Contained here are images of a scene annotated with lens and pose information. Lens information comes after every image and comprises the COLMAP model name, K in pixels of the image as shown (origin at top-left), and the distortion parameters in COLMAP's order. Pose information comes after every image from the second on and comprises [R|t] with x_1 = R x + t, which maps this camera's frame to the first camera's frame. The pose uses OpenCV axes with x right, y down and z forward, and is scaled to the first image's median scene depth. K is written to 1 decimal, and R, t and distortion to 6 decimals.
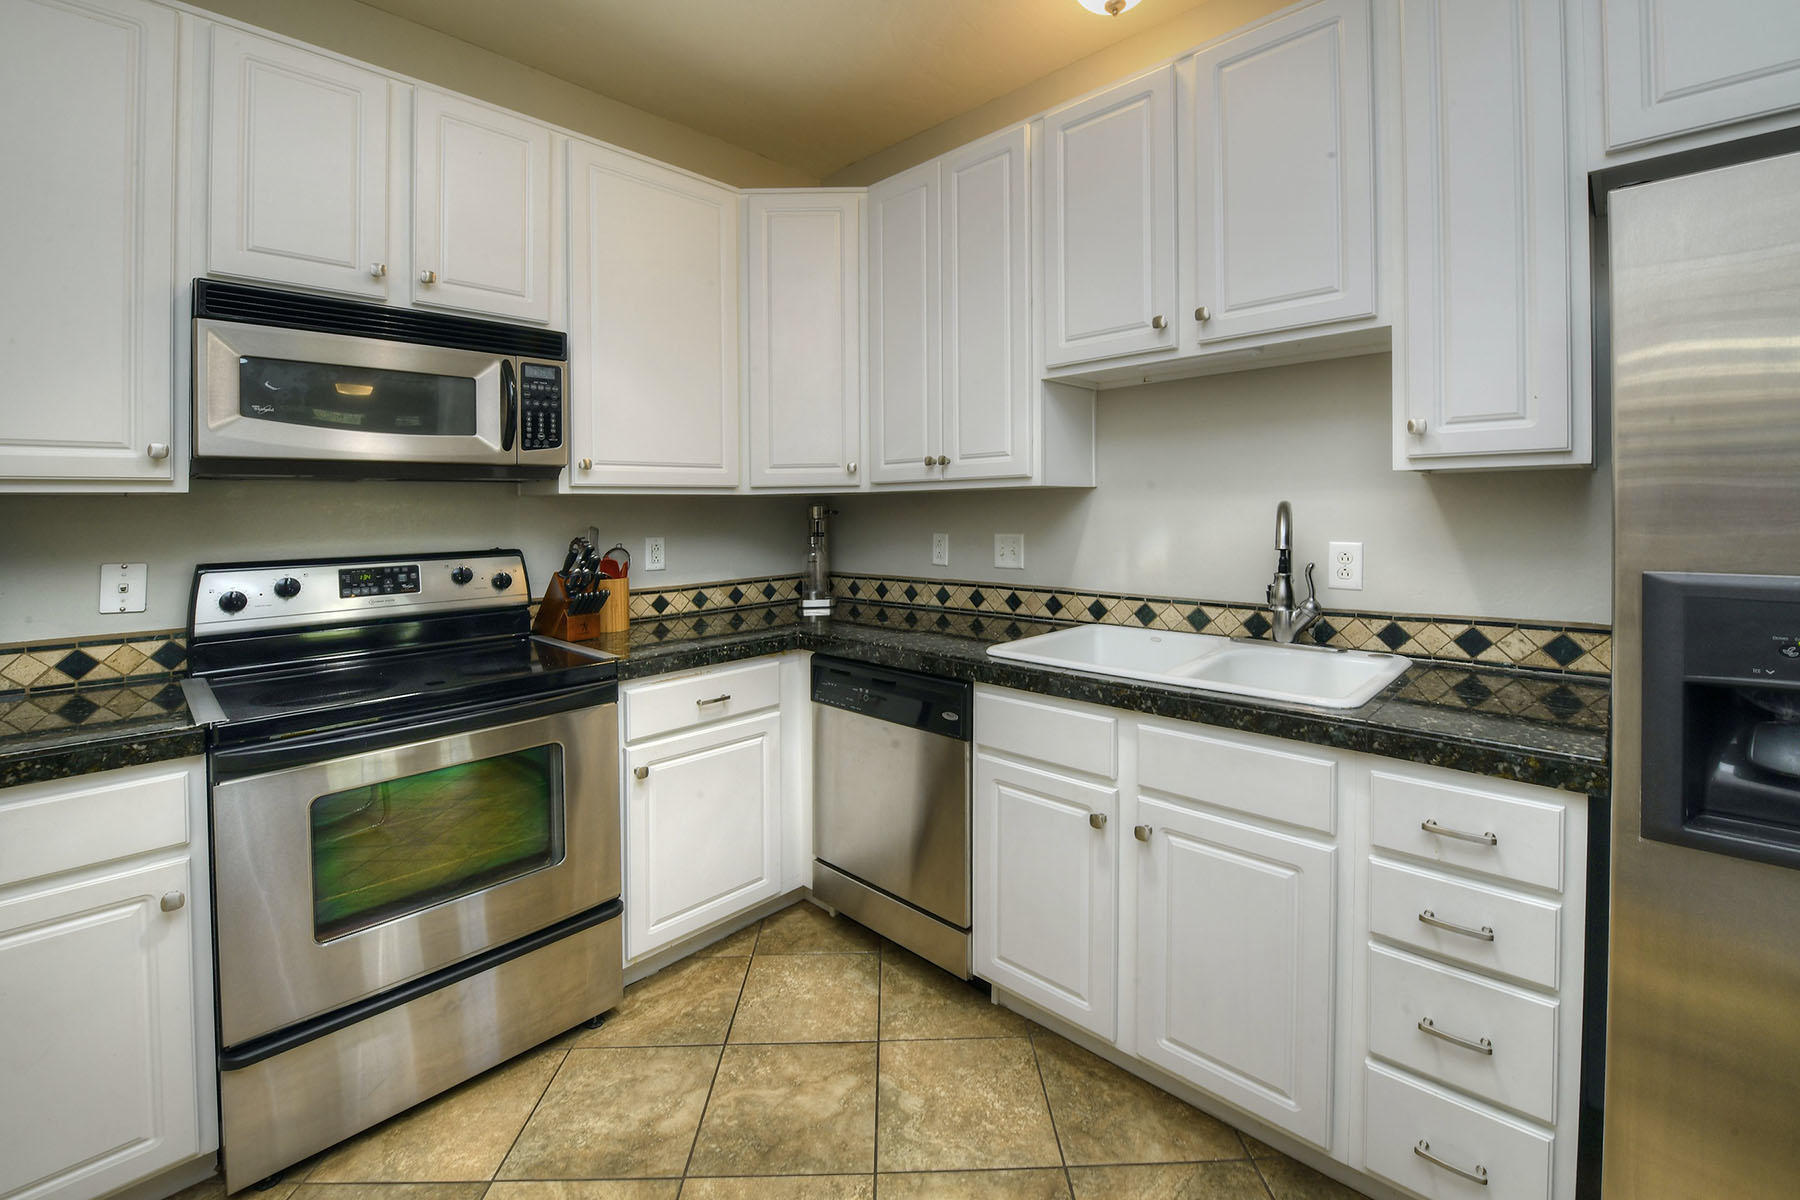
lens RADIAL K [[761.6, 0, 756.8], [0, 761.6, 508.3], [0, 0, 1]] dist [-0.017082, -0.000038]
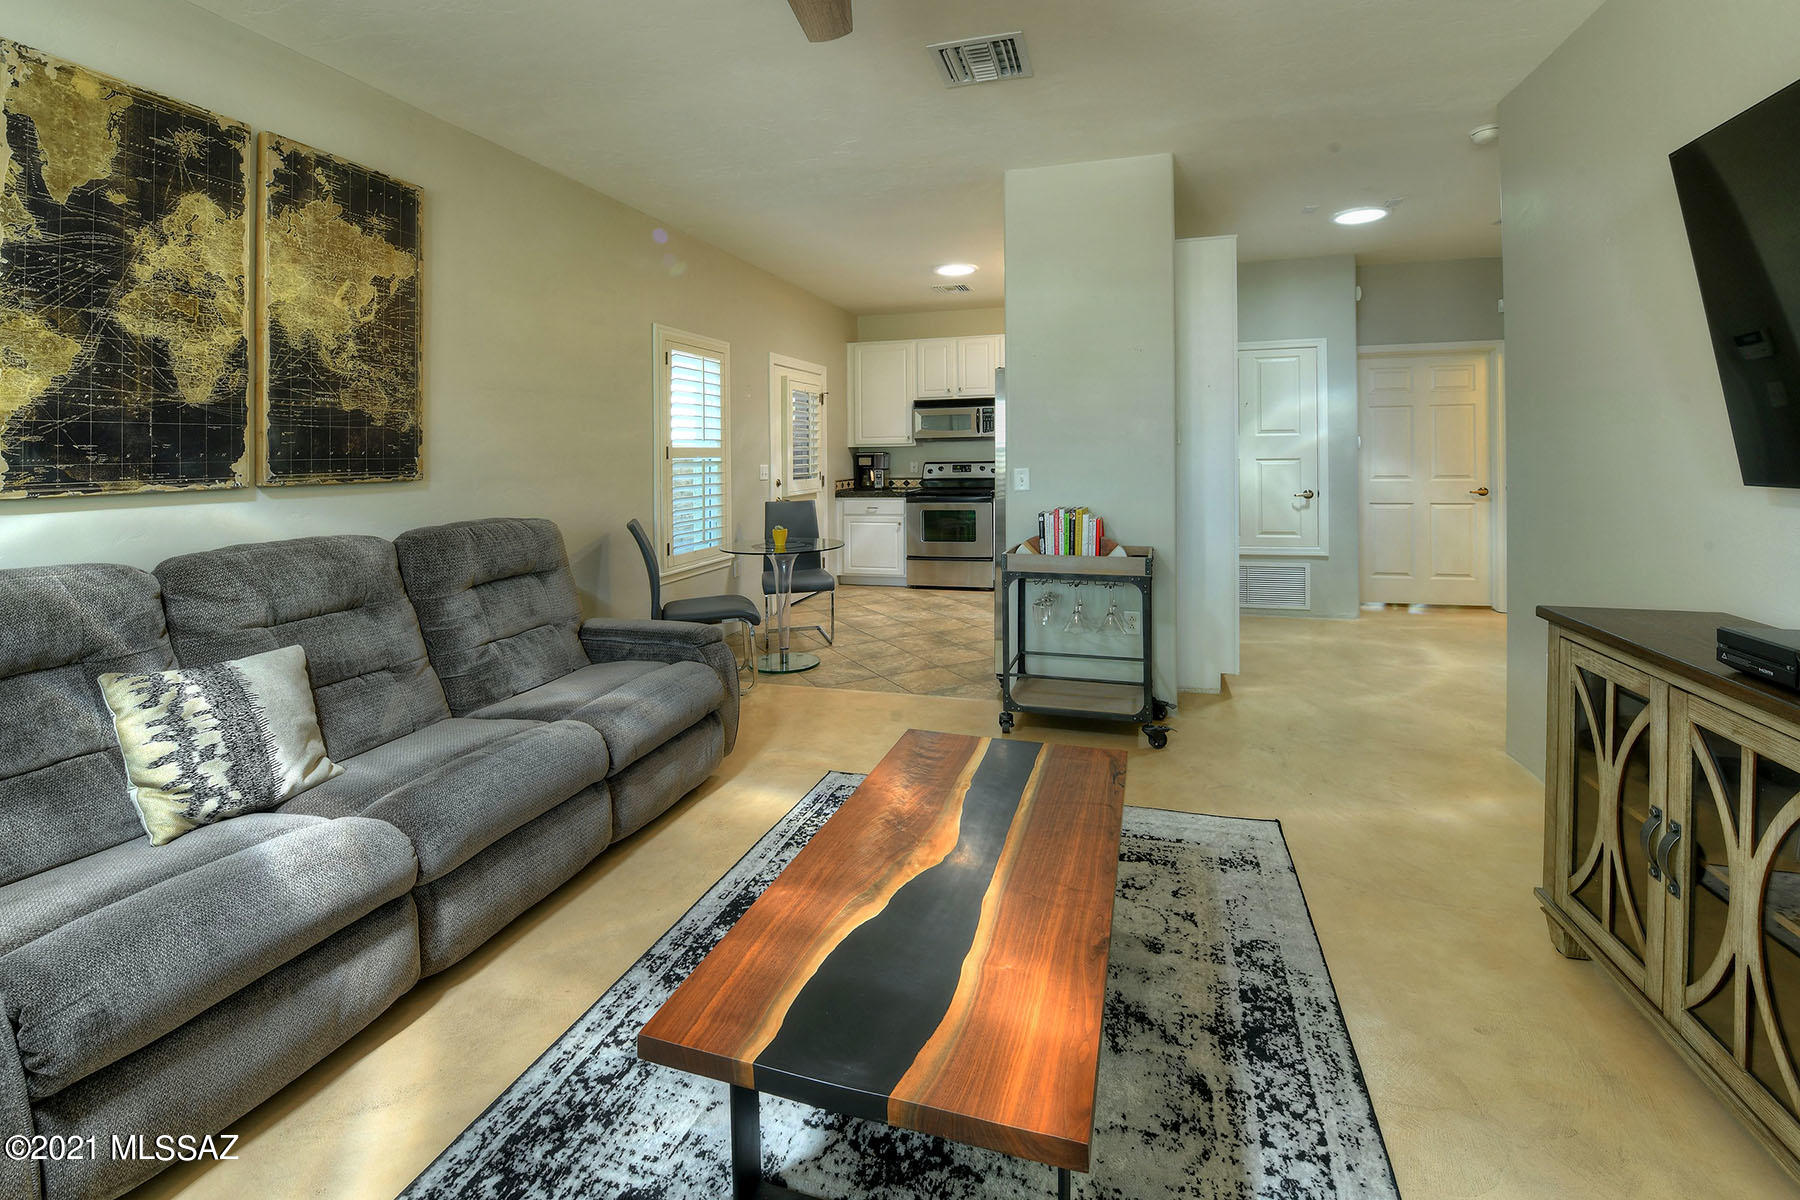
lens RADIAL K [[659.5, 0, 886.3], [0, 659.5, 459.8], [0, 0, 1]] dist [-0.008999, -0.000263]
pose [[0.462318, 0.008291, -0.886676, 2.197237], [0.009254, 0.999857, 0.014175, 0.003600], [0.886666, -0.014758, 0.462175, -0.824188]]
